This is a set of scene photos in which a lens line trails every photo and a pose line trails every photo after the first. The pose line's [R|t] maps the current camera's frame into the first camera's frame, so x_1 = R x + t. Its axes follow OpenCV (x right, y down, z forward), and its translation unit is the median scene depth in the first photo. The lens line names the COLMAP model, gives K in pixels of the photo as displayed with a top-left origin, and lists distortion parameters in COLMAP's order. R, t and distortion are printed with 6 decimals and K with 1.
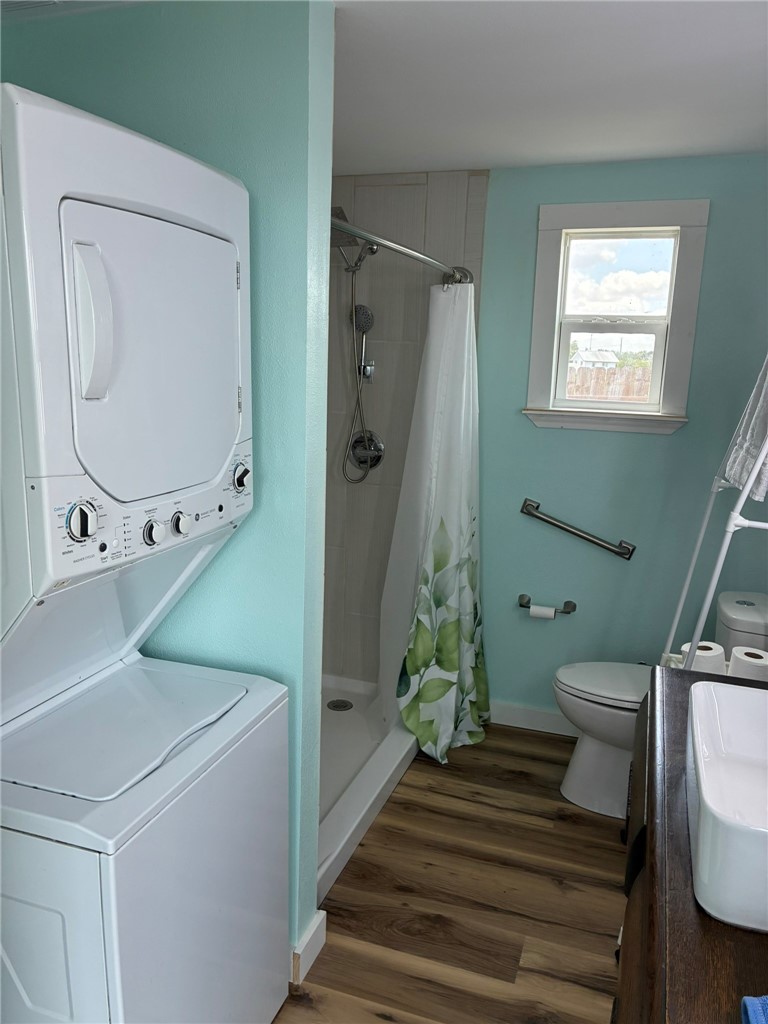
lens RADIAL K [[784.6, 0, 388.4], [0, 784.6, 514.7], [0, 0, 1]] dist [0.058446, -0.042291]
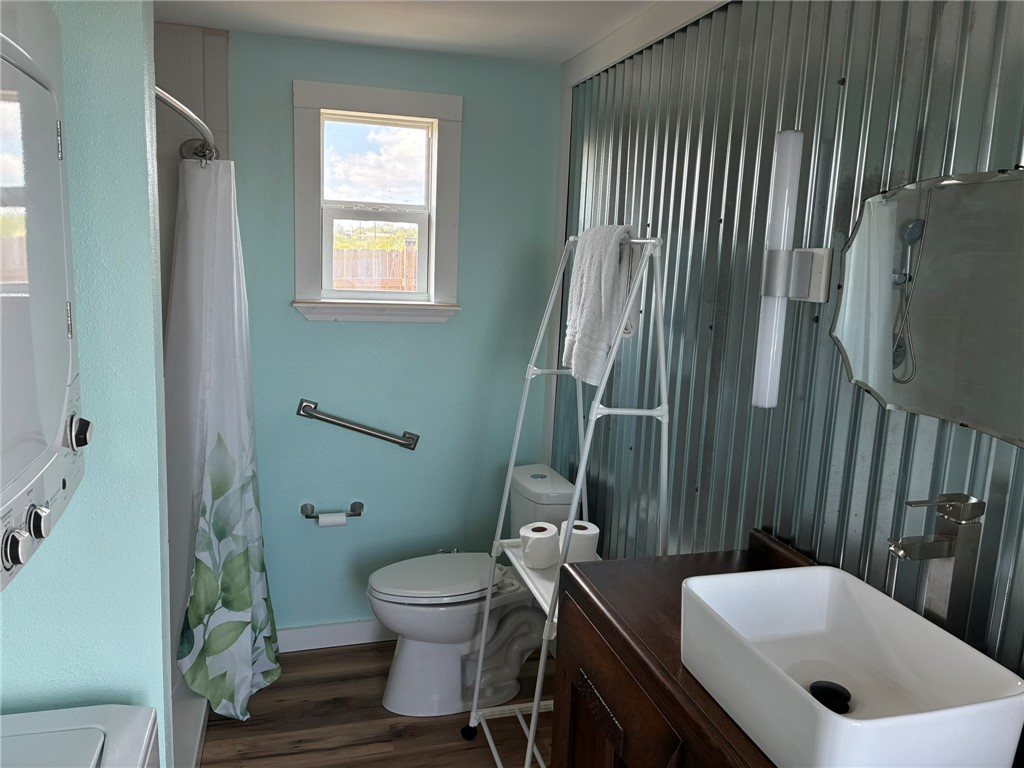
lens RADIAL K [[784.6, 0, 513.6], [0, 784.6, 379.9], [0, 0, 1]] dist [0.058446, -0.042291]
pose [[0.820154, -0.094825, 0.564230, -0.142273], [0.101566, 0.994637, 0.019526, -0.037290], [-0.563055, 0.041292, 0.825387, 0.112786]]
